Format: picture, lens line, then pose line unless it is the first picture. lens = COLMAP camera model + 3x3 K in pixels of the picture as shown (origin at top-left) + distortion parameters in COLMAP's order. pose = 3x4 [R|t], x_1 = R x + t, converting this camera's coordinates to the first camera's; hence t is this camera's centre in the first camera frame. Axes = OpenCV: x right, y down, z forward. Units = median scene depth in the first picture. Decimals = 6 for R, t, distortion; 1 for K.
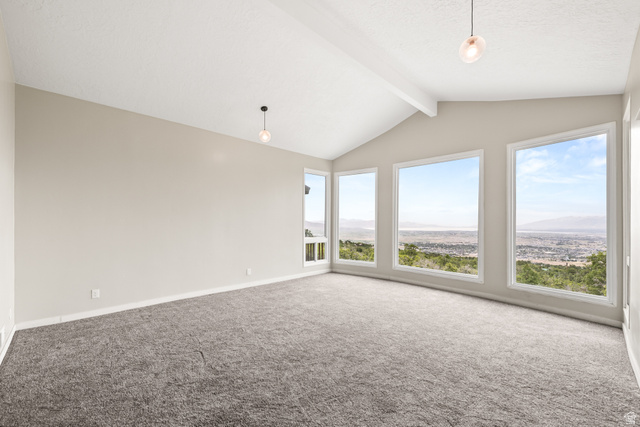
lens RADIAL K [[264.4, 0, 316.9], [0, 264.4, 208.5], [0, 0, 1]] dist [0.004928, -0.000061]
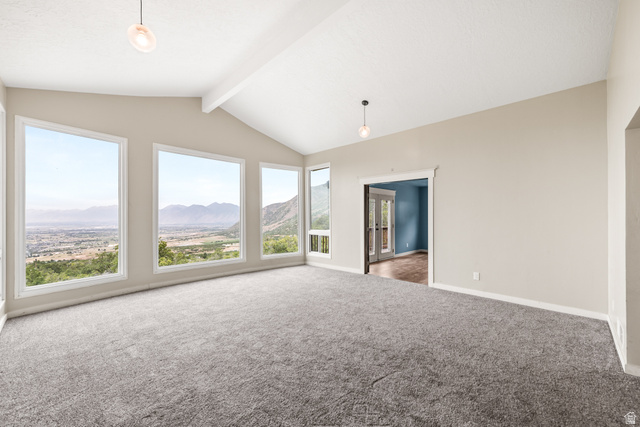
lens RADIAL K [[254.9, 0, 326.3], [0, 254.9, 216.4], [0, 0, 1]] dist [0.010876, -0.001118]
pose [[-0.043991, -0.003999, 0.999024, -0.480238], [-0.050642, 0.998715, 0.001768, 0.024798], [-0.997748, -0.050514, -0.044137, 0.486915]]
